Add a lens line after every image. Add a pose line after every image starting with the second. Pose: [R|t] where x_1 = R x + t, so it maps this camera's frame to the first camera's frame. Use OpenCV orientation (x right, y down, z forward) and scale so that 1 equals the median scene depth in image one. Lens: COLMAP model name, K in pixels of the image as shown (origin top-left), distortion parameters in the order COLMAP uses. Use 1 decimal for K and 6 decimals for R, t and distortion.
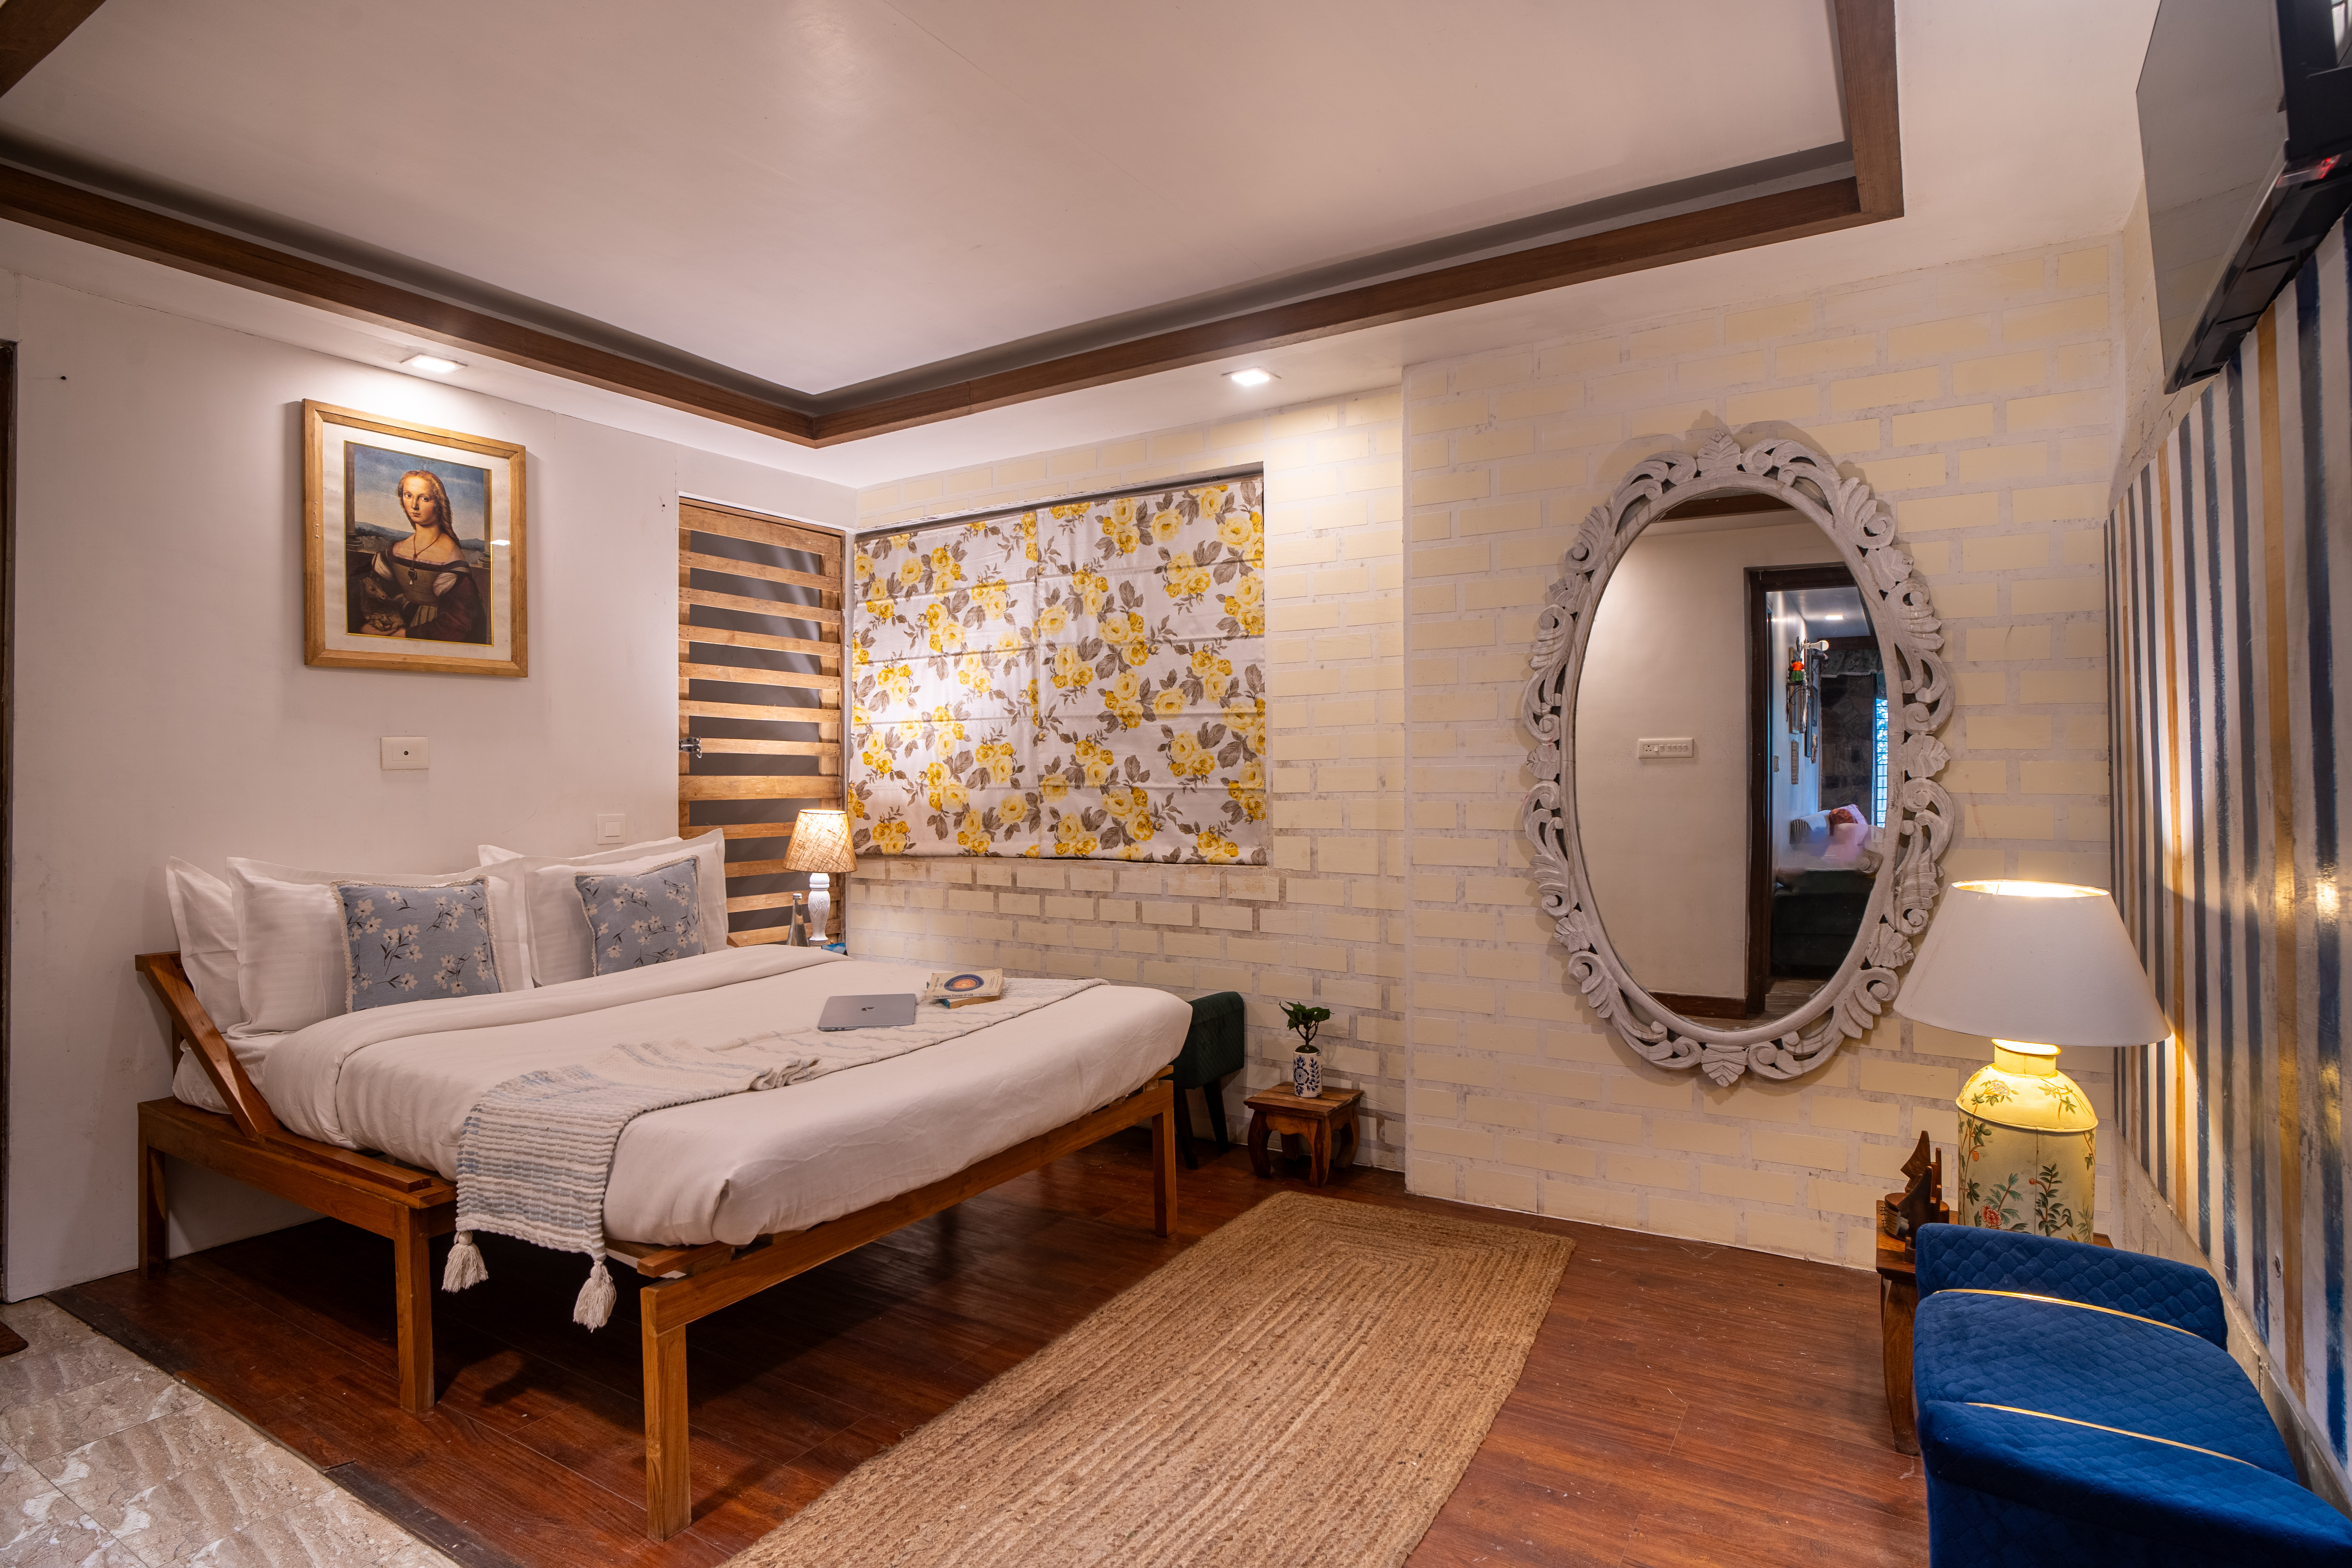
lens RADIAL K [[1231.9, 0, 1184.7], [0, 1231.9, 778.2], [0, 0, 1]] dist [-0.001923, 0.000940]
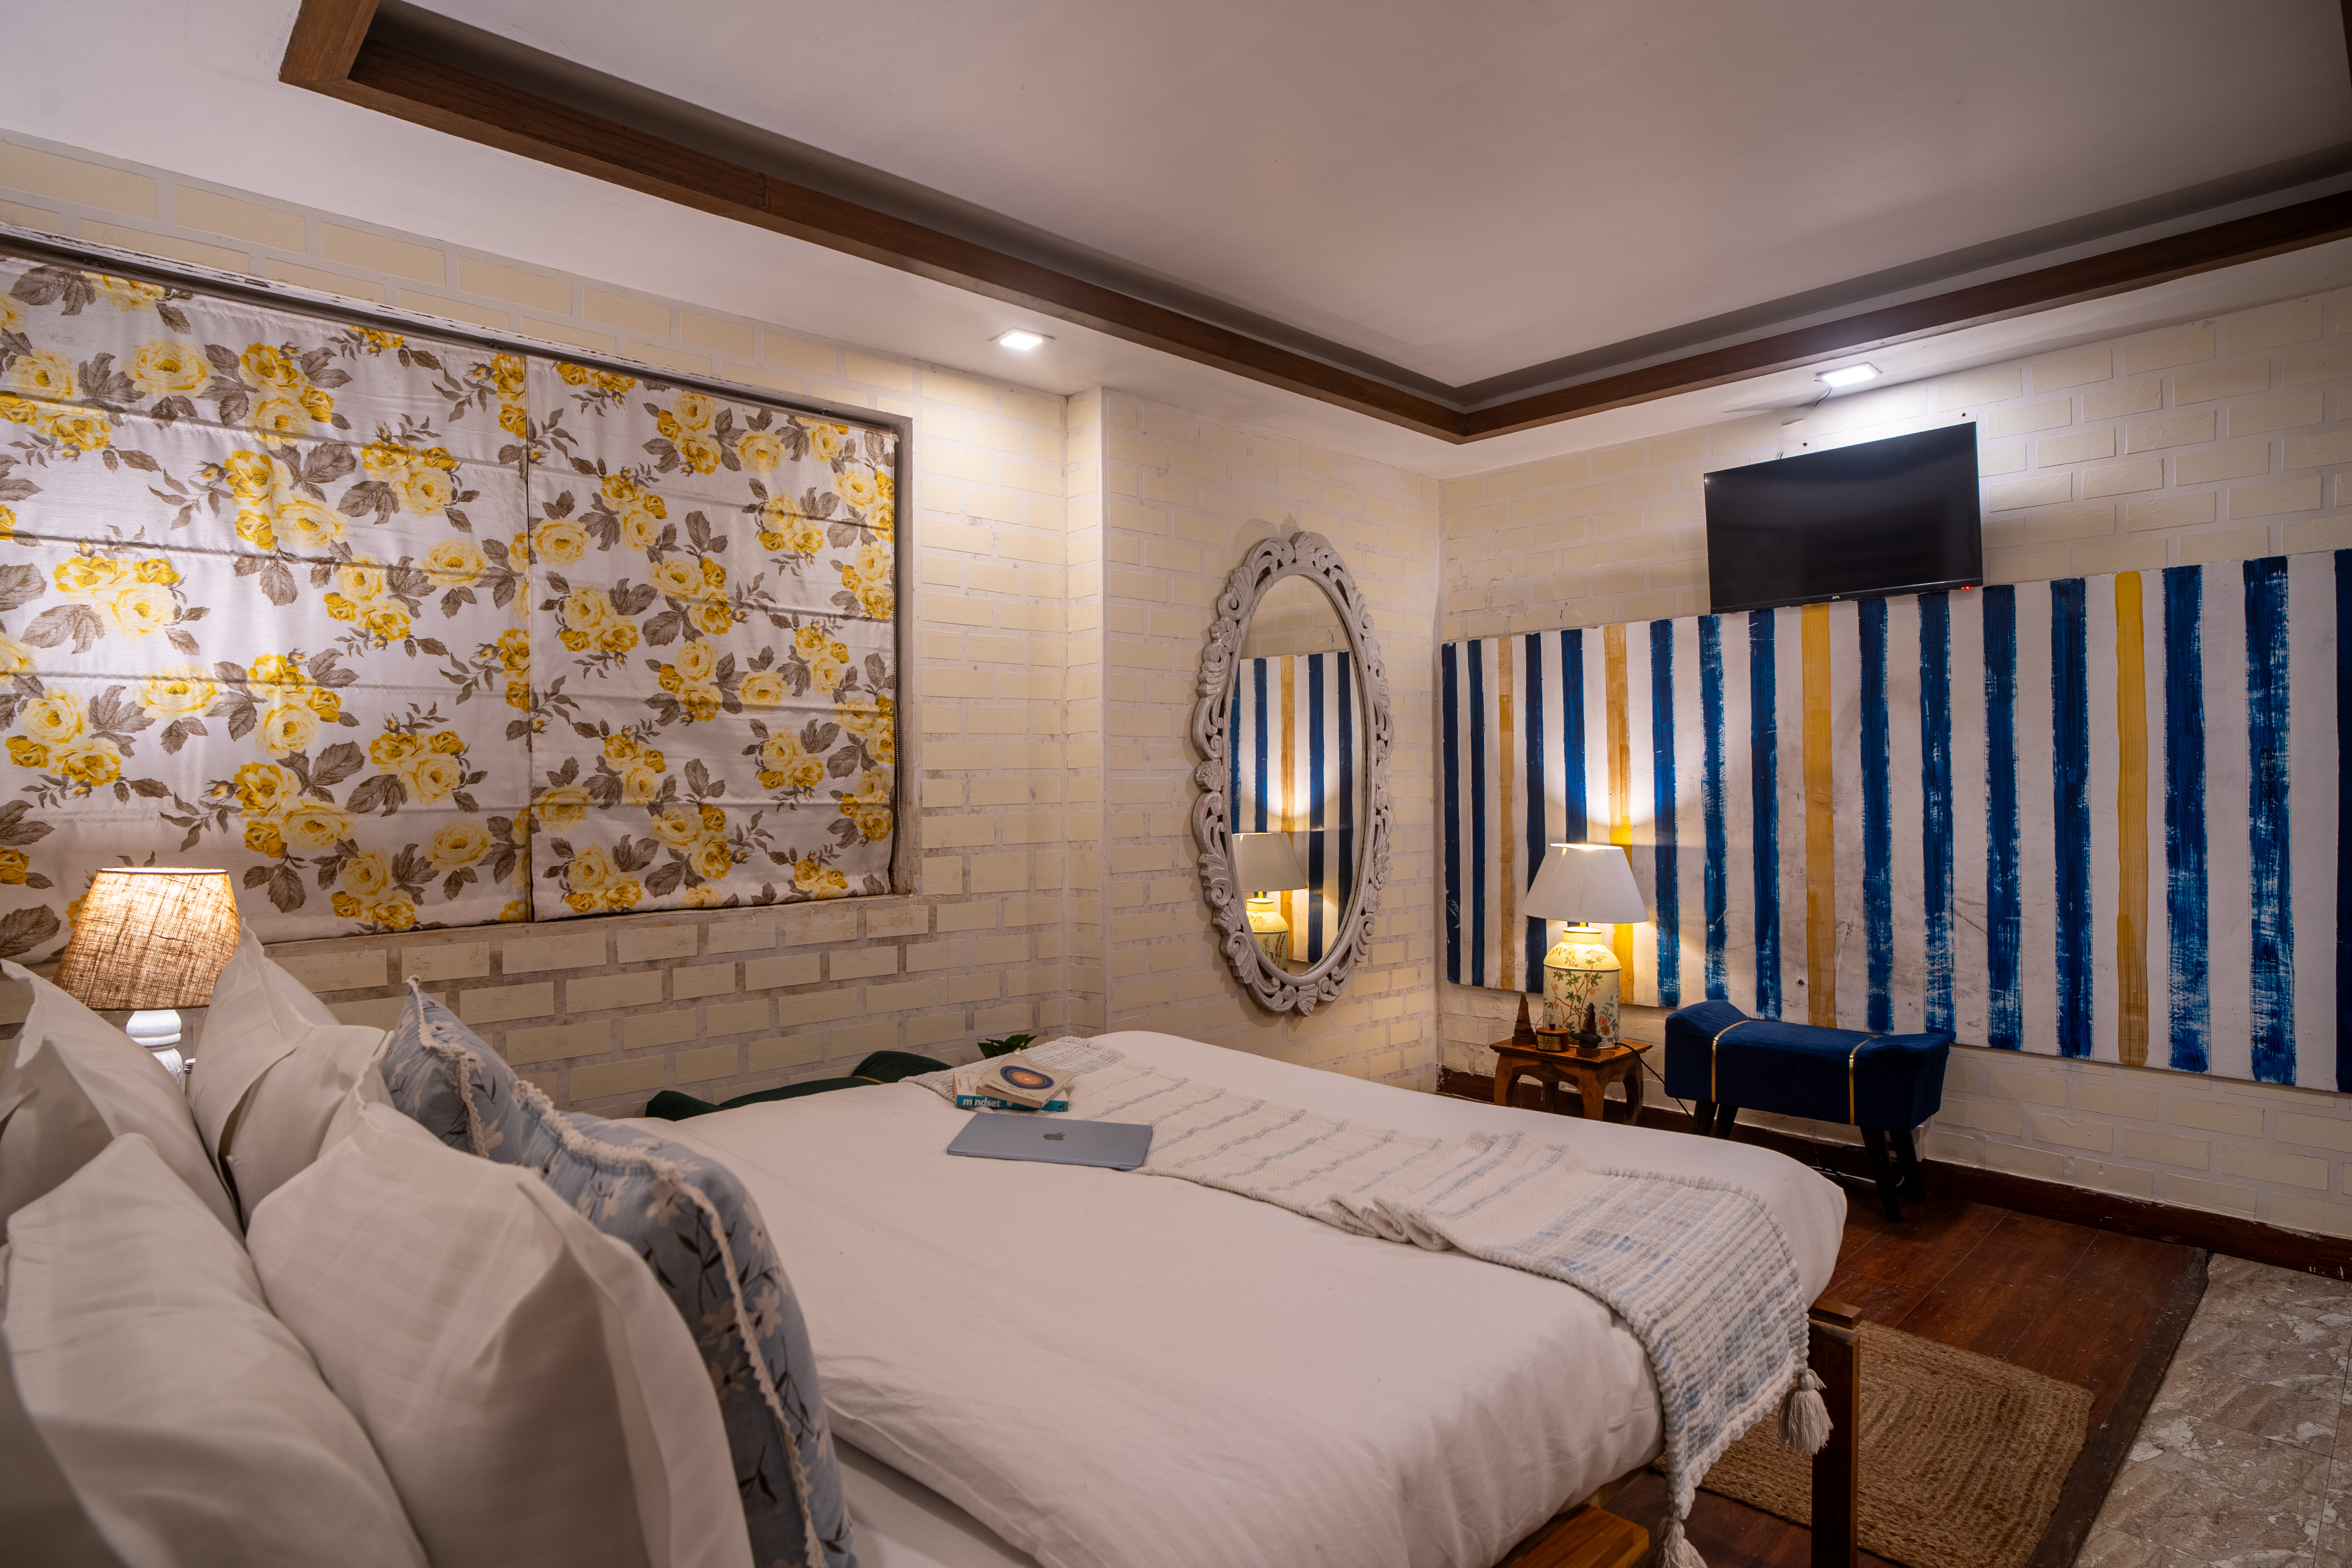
lens RADIAL K [[1231.9, 0, 1185.3], [0, 1231.9, 779.6], [0, 0, 1]] dist [-0.001923, 0.000940]
pose [[0.271522, 0.003863, 0.962425, -0.652583], [0.002739, 0.999985, -0.004786, -0.002981], [-0.962428, 0.003936, 0.271507, 0.545550]]
